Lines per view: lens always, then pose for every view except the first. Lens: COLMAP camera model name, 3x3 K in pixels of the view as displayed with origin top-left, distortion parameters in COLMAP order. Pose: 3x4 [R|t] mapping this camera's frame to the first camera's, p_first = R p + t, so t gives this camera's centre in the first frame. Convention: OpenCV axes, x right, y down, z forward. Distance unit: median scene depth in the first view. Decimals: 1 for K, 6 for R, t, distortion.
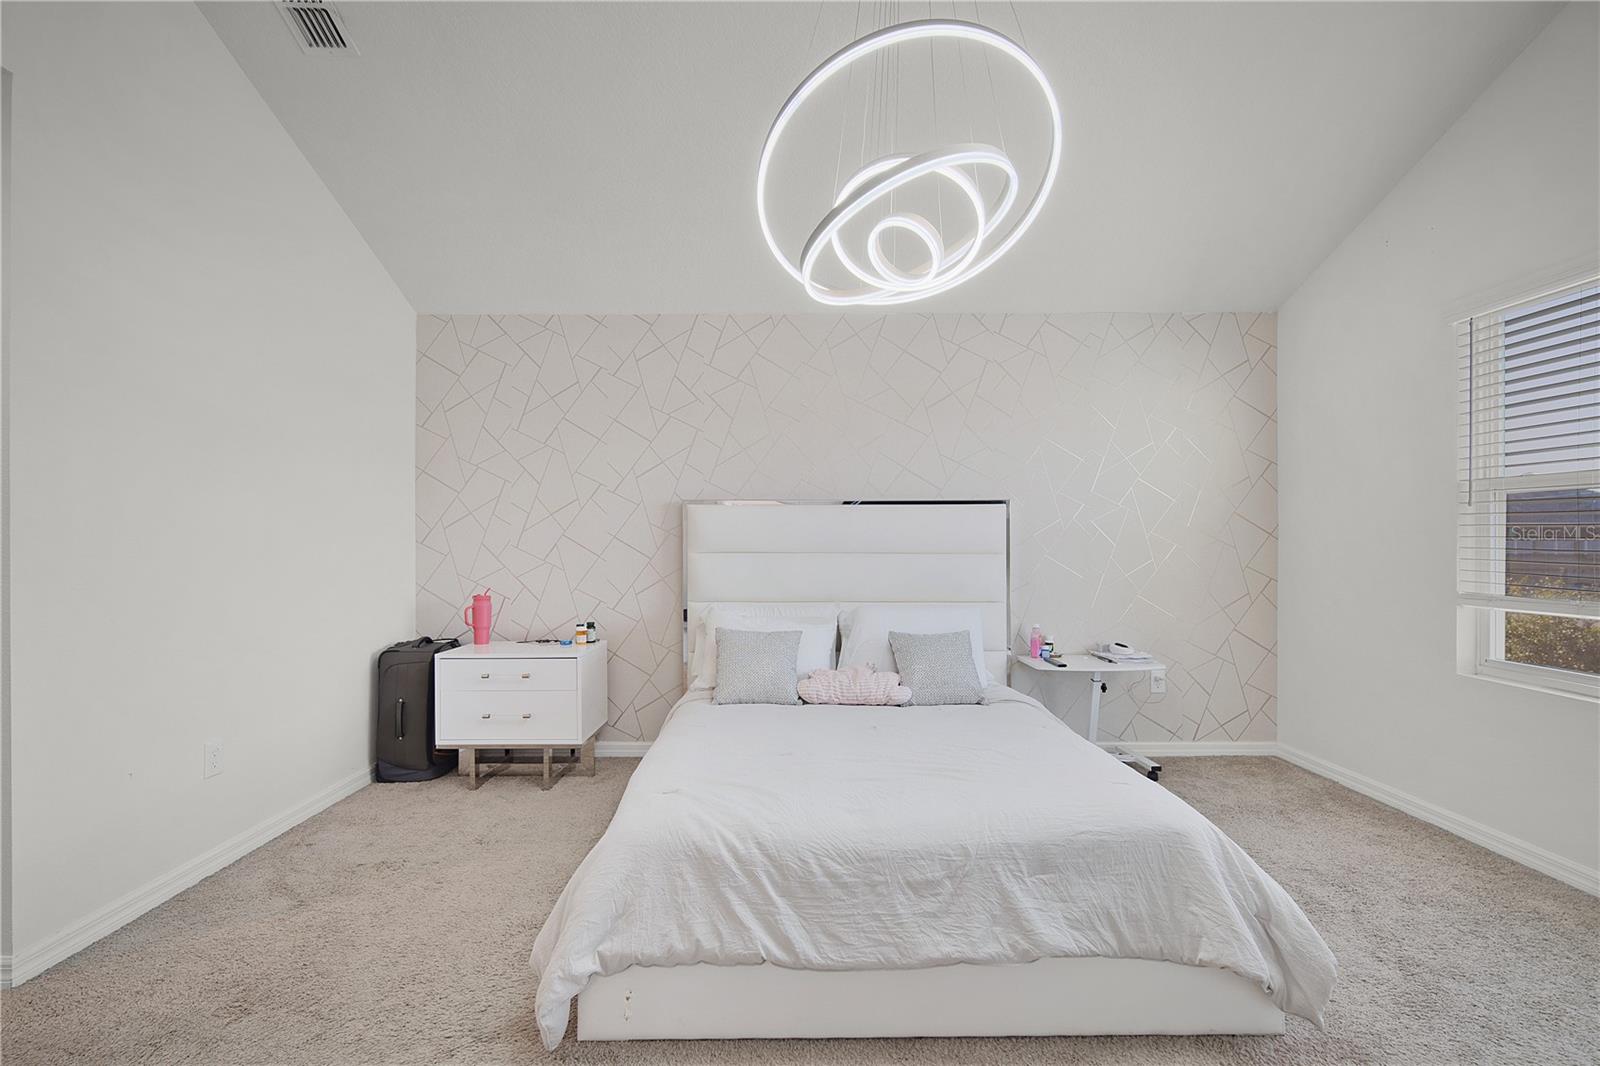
lens RADIAL K [[717.4, 0, 787.1], [0, 717.4, 534.0], [0, 0, 1]] dist [-0.013069, 0.001431]
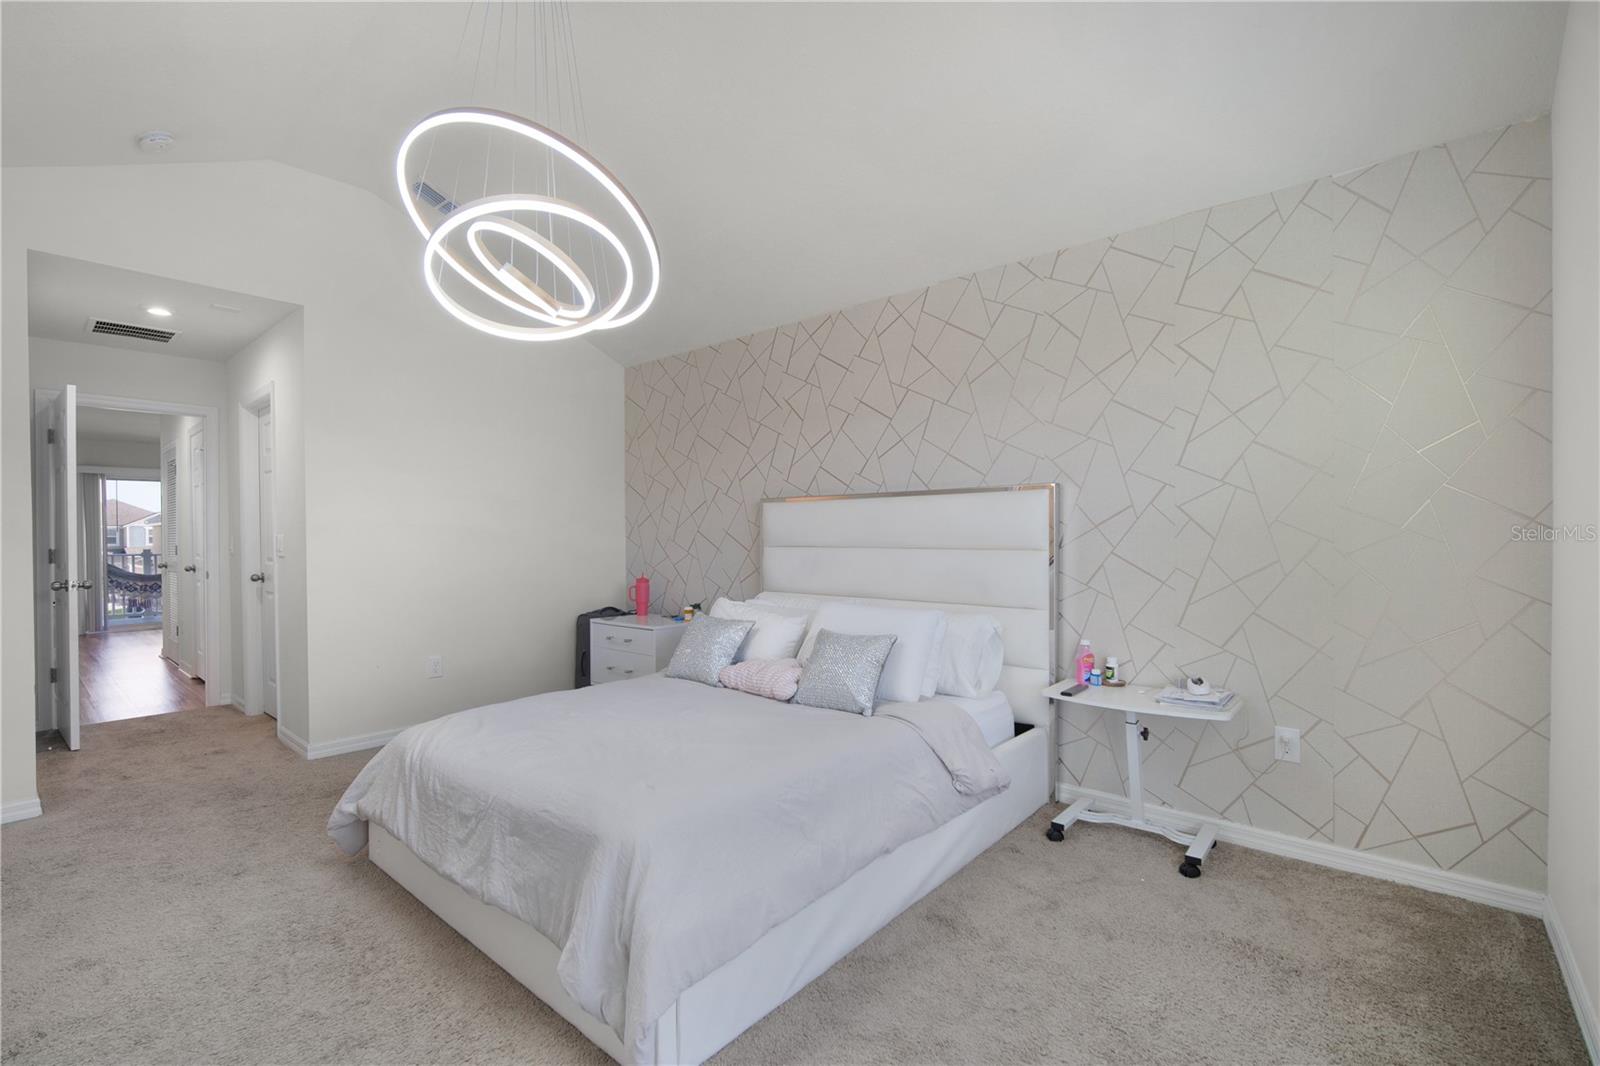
lens RADIAL K [[717.4, 0, 787.1], [0, 717.4, 534.0], [0, 0, 1]] dist [-0.013069, 0.001431]
pose [[0.740816, -0.005067, -0.671689, 0.628235], [0.014665, 0.999855, 0.008633, -0.001959], [0.671548, -0.016246, 0.740783, 0.201818]]
